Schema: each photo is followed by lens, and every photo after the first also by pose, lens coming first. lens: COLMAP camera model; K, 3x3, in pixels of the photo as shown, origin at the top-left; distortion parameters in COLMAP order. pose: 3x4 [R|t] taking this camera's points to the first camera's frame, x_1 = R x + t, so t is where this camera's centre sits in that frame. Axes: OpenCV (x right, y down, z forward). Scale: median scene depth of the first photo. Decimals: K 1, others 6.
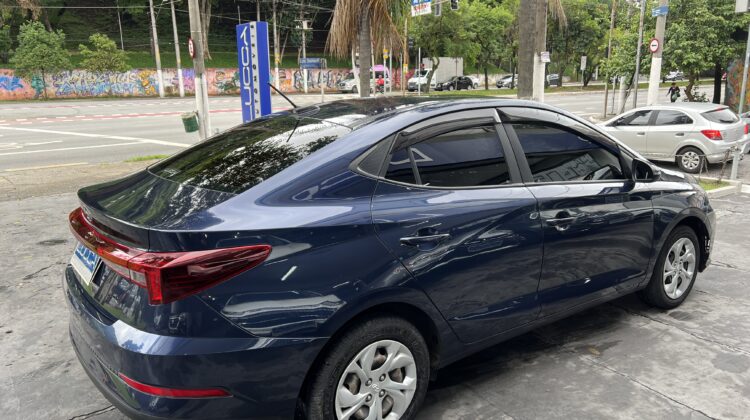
lens RADIAL K [[557.0, 0, 375.0], [0, 557.0, 210.0], [0, 0, 1]] dist [0.007319, 0.003670]
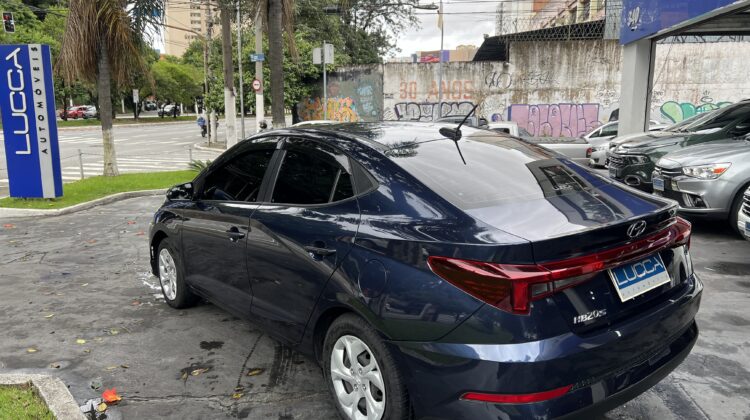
lens RADIAL K [[557.0, 0, 375.0], [0, 557.0, 210.0], [0, 0, 1]] dist [0.007319, 0.003670]
pose [[0.699556, -0.110999, 0.705904, -0.206990], [0.150805, 0.988545, 0.005994, 0.005794], [-0.698484, 0.102261, 0.708282, -0.009267]]
